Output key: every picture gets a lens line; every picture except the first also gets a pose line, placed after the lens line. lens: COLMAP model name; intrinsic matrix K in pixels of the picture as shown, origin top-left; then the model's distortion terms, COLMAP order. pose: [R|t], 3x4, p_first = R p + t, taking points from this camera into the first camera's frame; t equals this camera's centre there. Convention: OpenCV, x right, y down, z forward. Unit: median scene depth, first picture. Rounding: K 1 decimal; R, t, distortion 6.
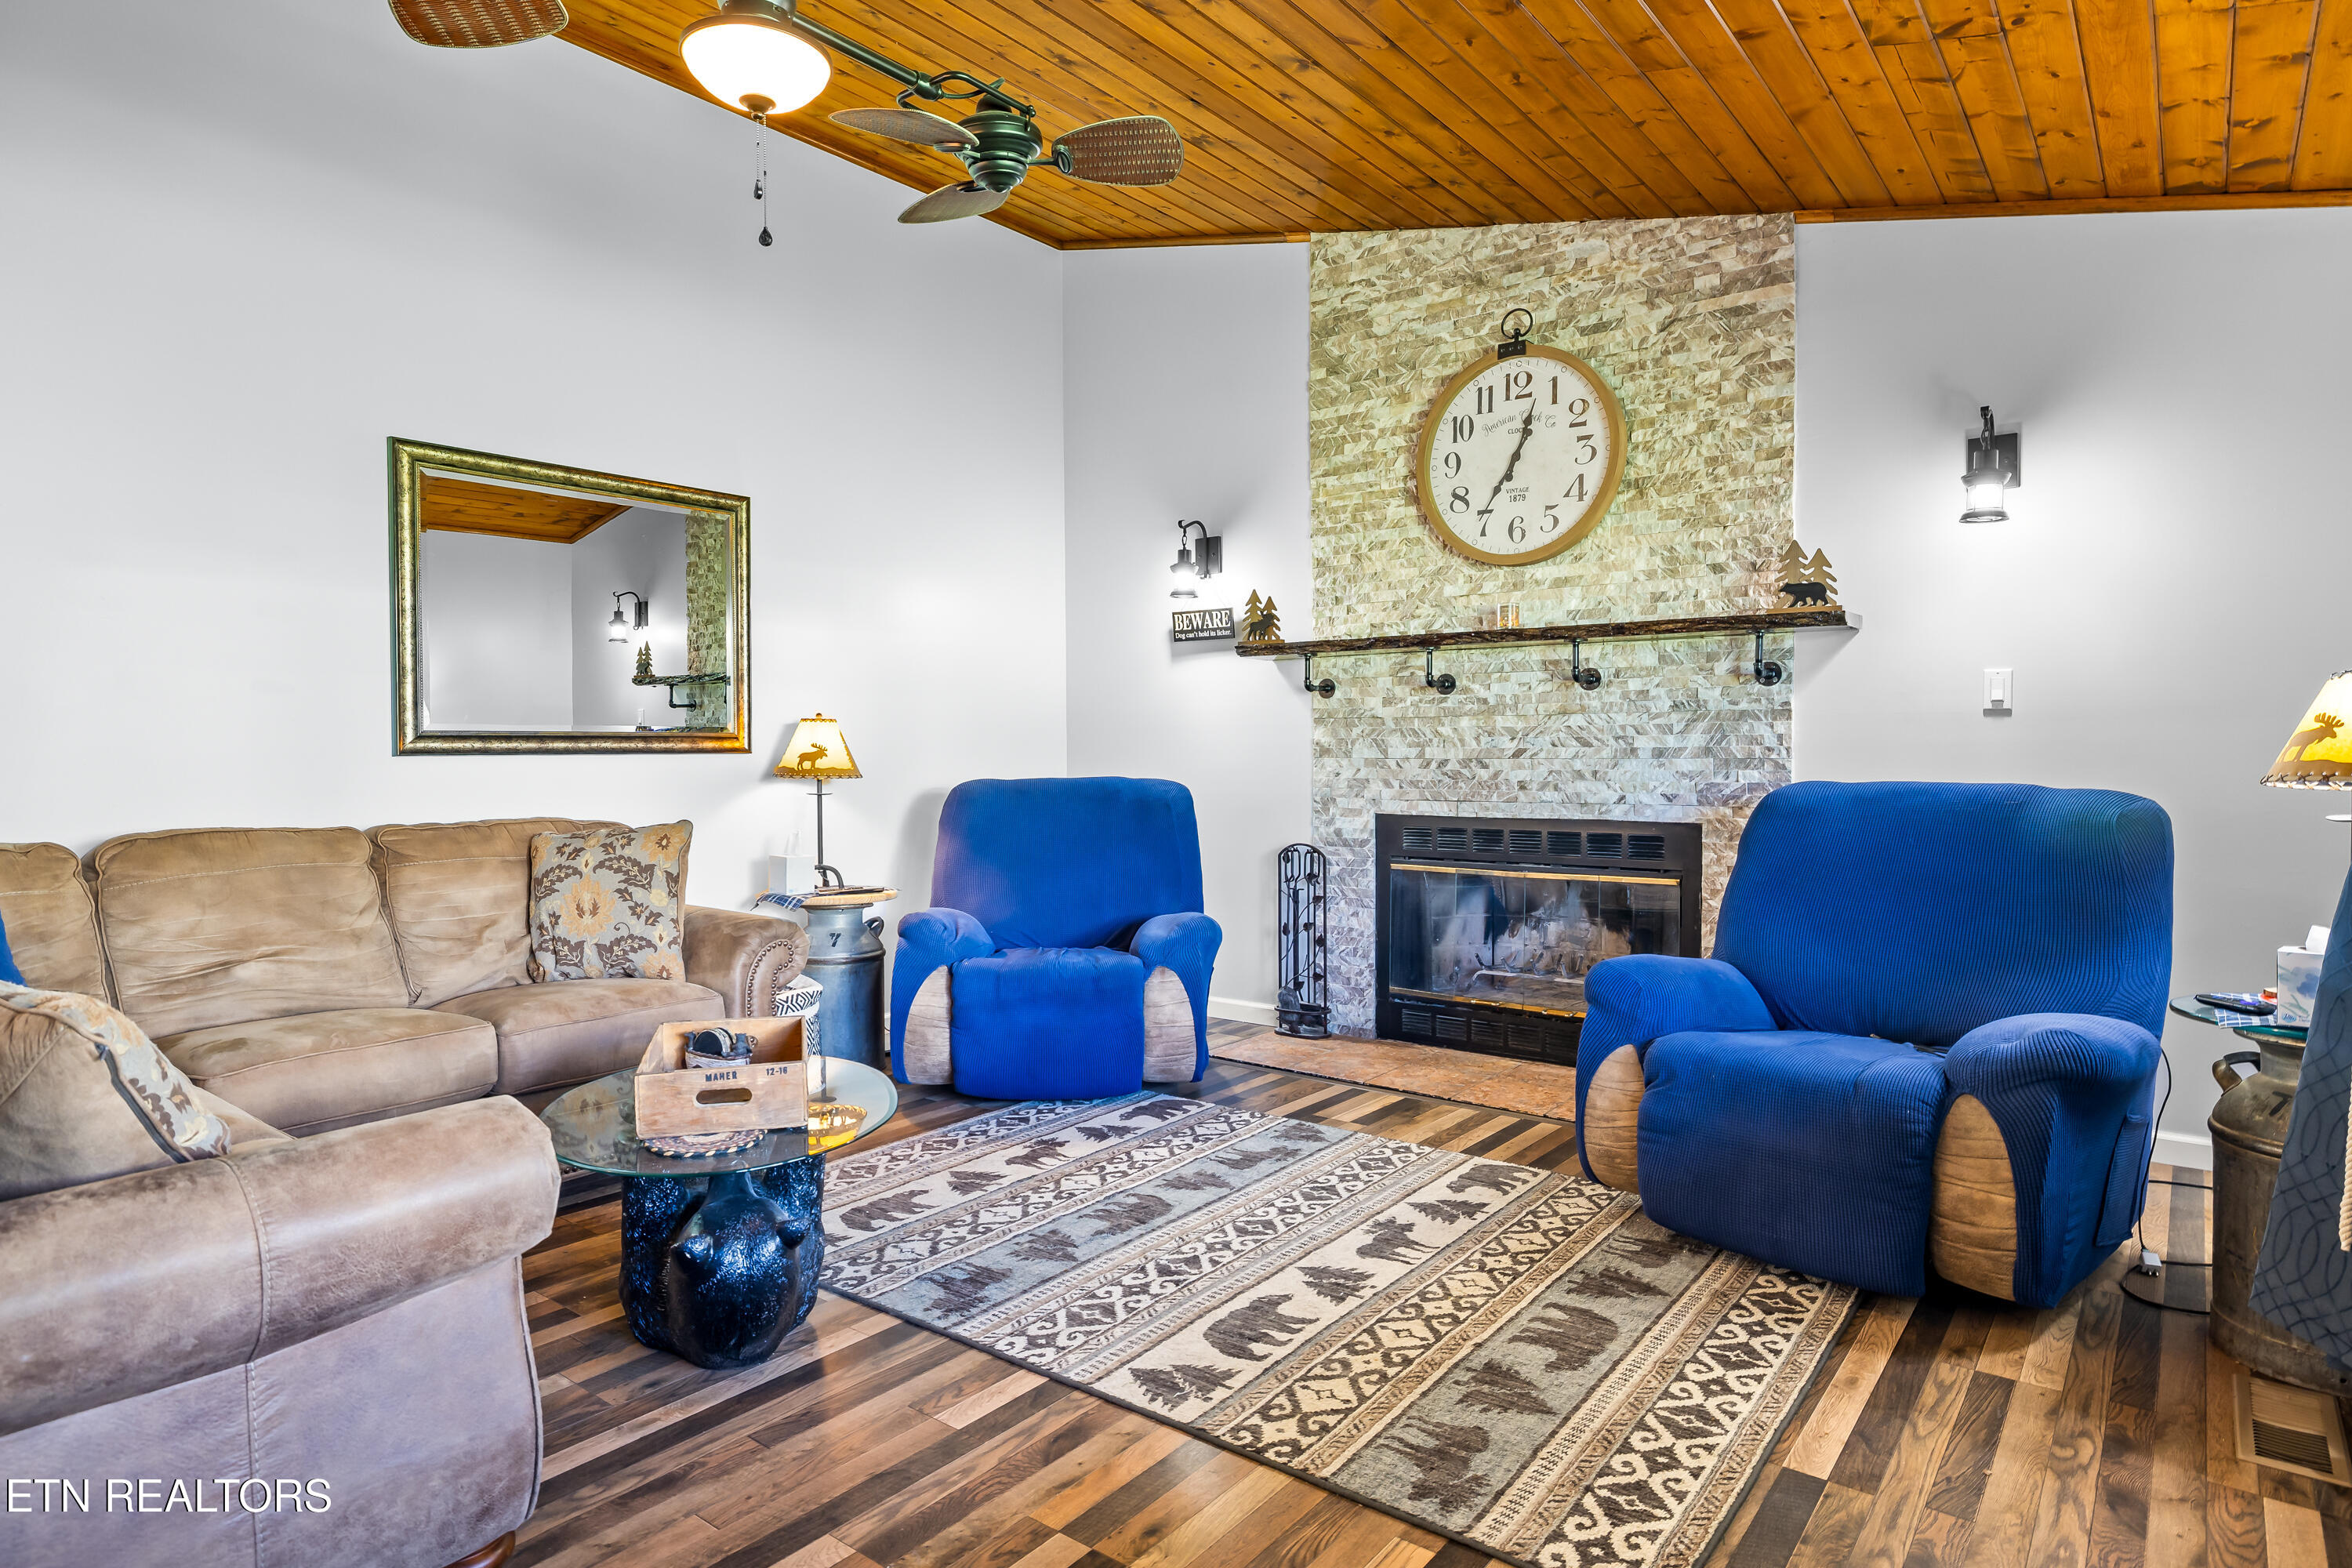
lens RADIAL K [[1310.4, 0, 1172.8], [0, 1310.4, 767.5], [0, 0, 1]] dist [-0.003583, 0.000458]
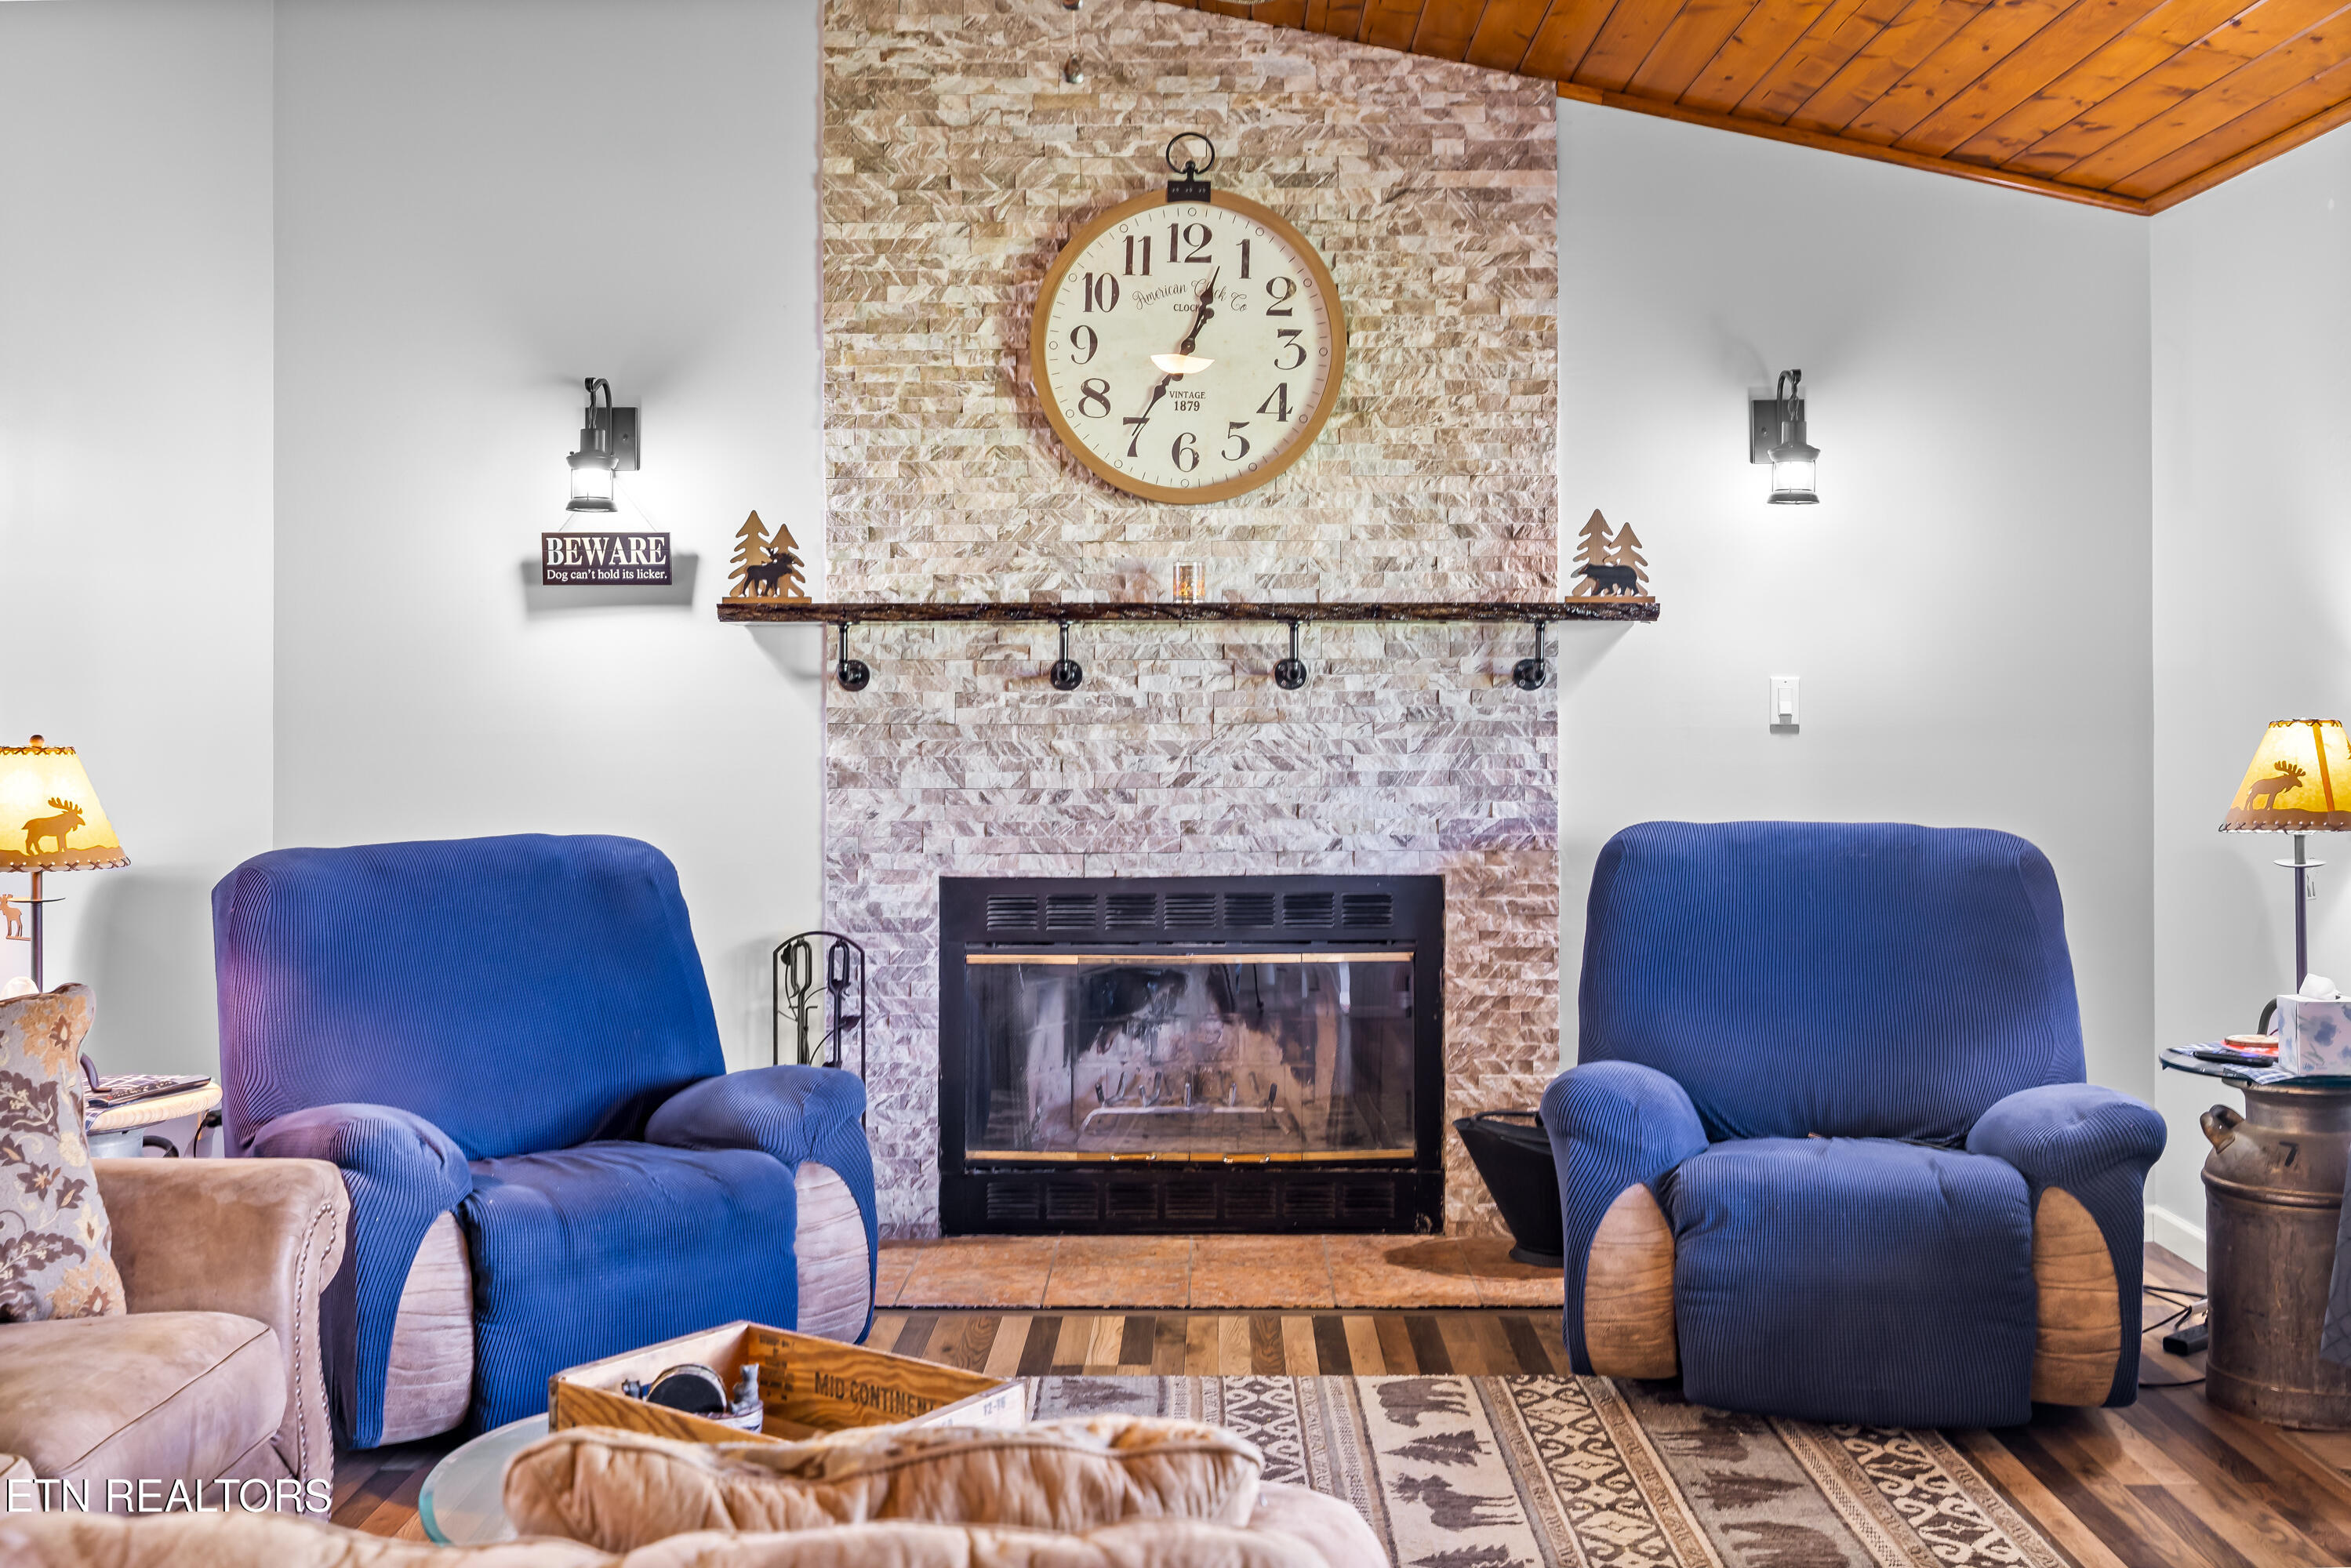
lens RADIAL K [[2330.3, 0, 1199.6], [0, 2330.3, 631.9], [0, 0, 1]] dist [0.000435, 0.000000]
pose [[0.792657, 0.012132, 0.609548, -0.499530], [0.010327, 0.999391, -0.033320, -0.050641], [-0.609581, 0.032707, 0.792049, 0.041264]]
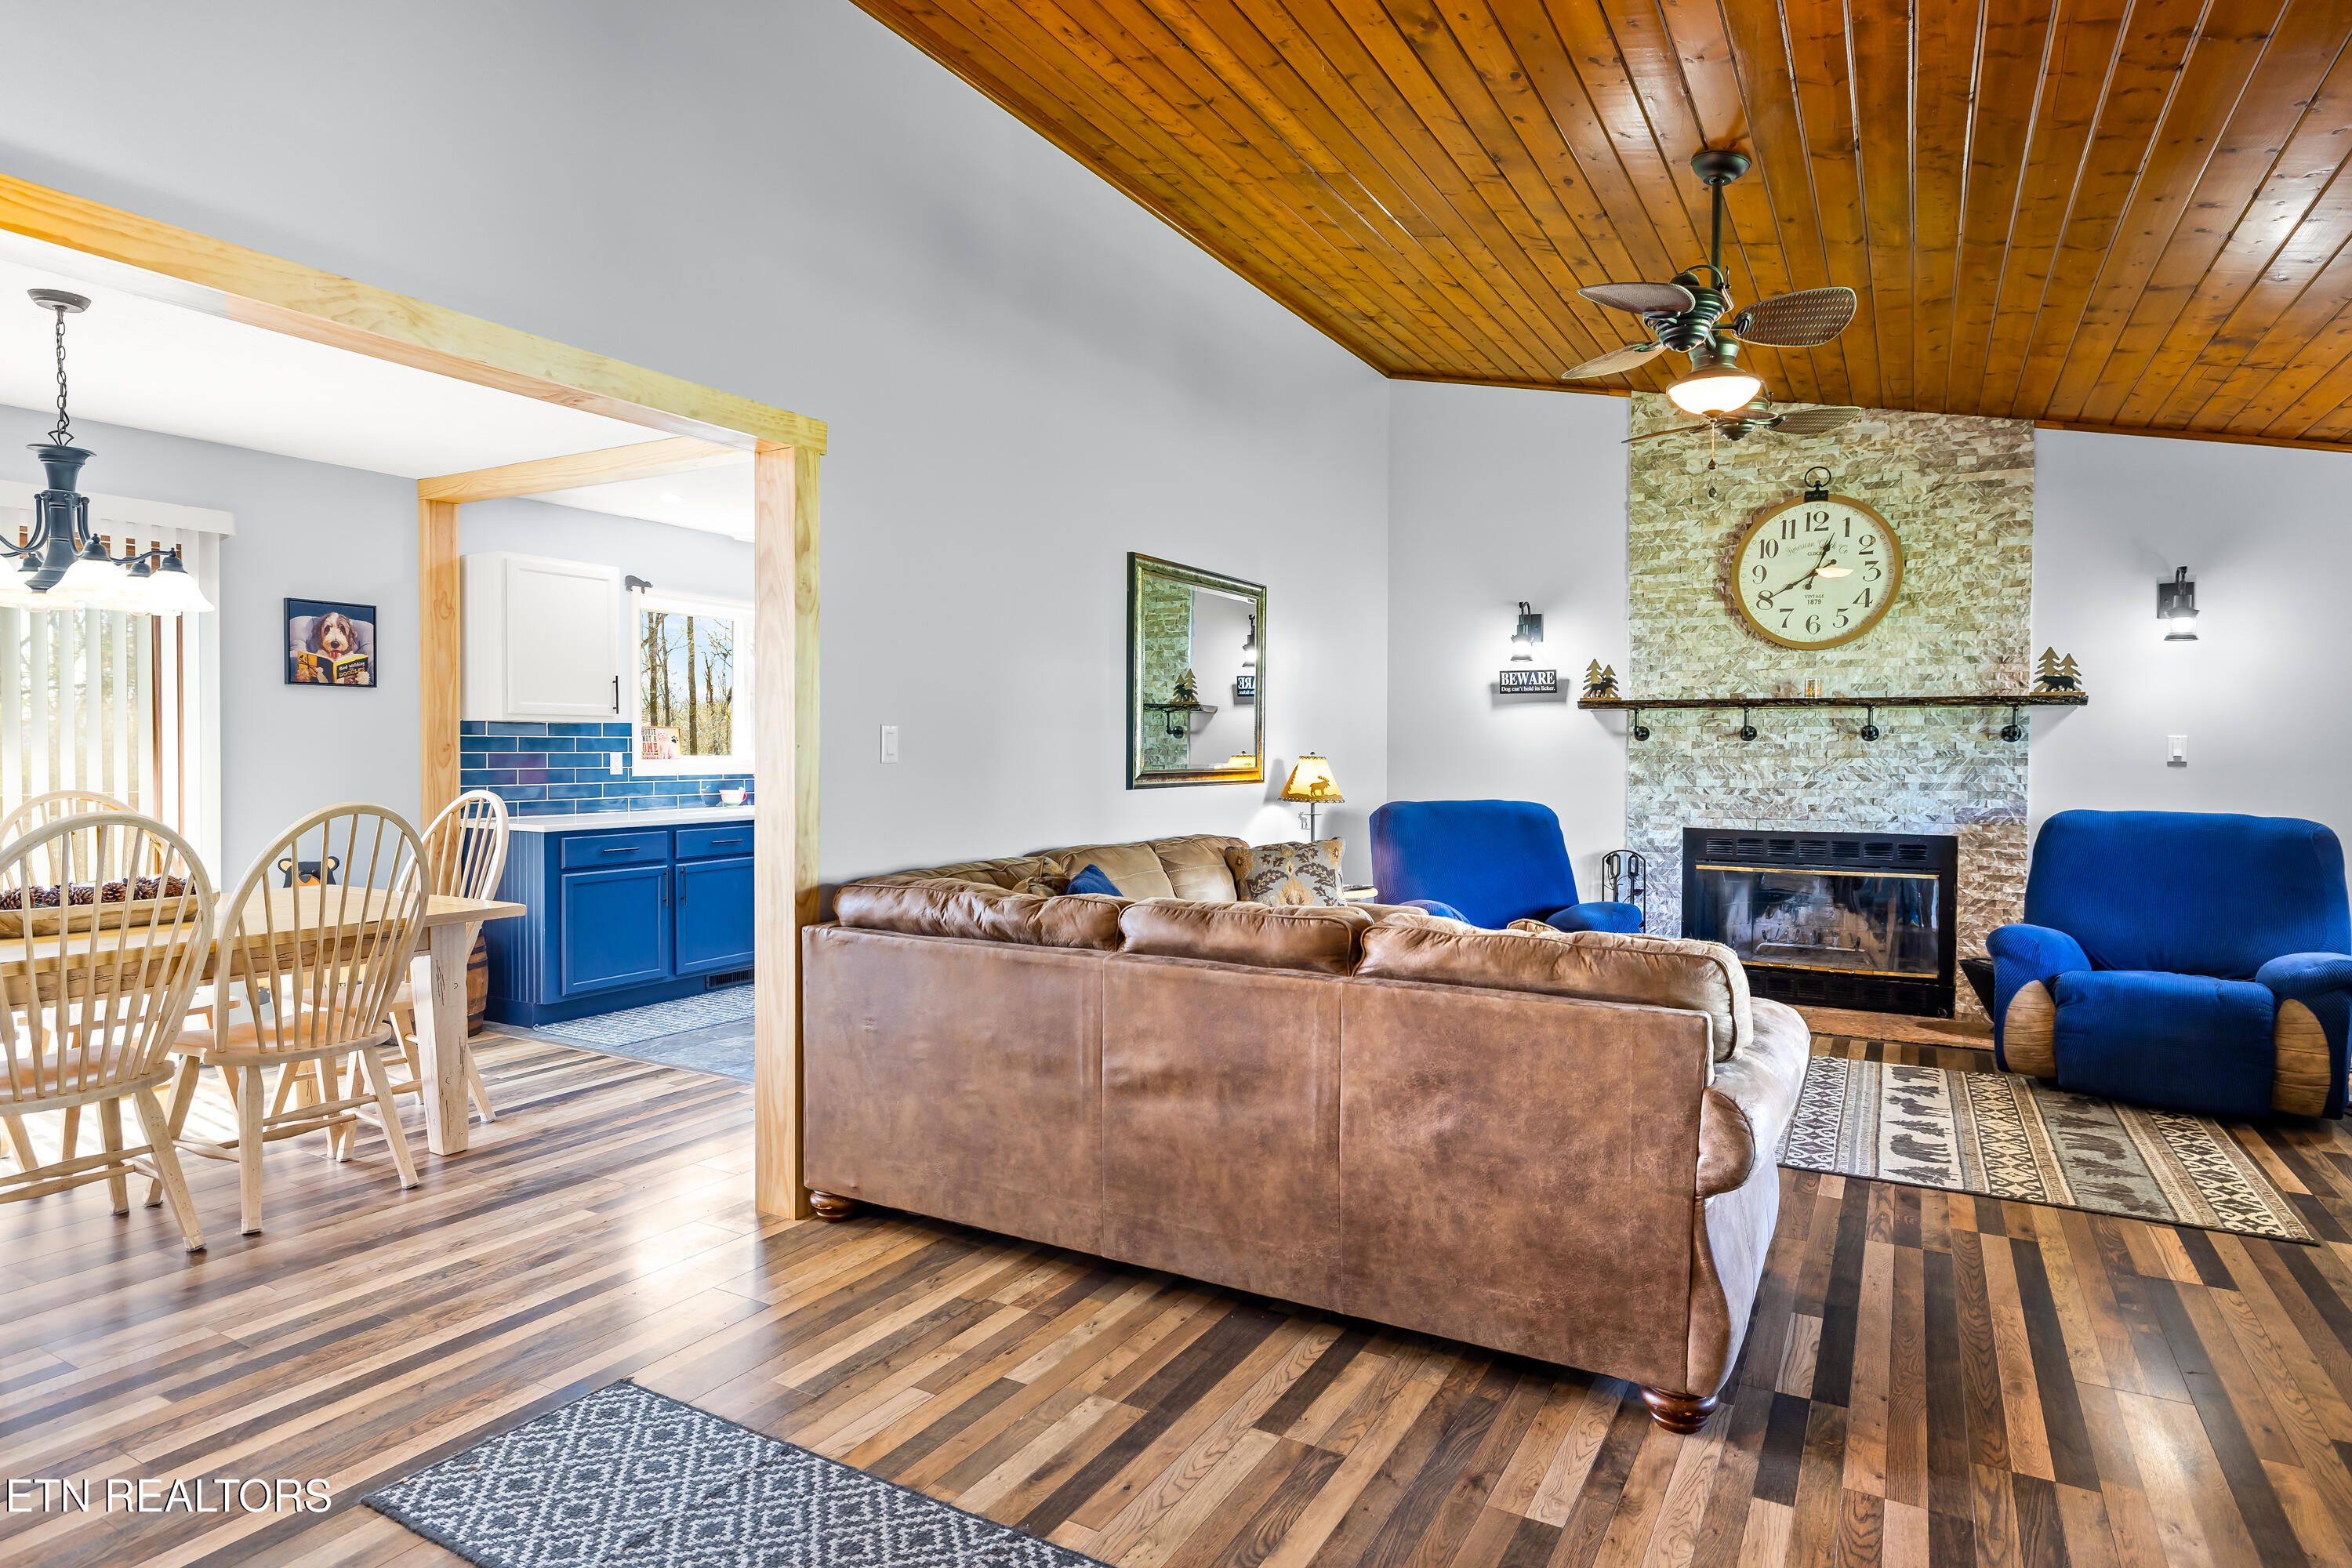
lens RADIAL K [[1294.6, 0, 1178.0], [0, 1294.6, 766.3], [0, 0, 1]] dist [0.000173, -0.001245]
pose [[0.989122, 0.005192, 0.147006, -0.645077], [-0.005088, 0.999986, -0.001084, -0.027616], [-0.147009, 0.000325, 0.989135, -0.277265]]
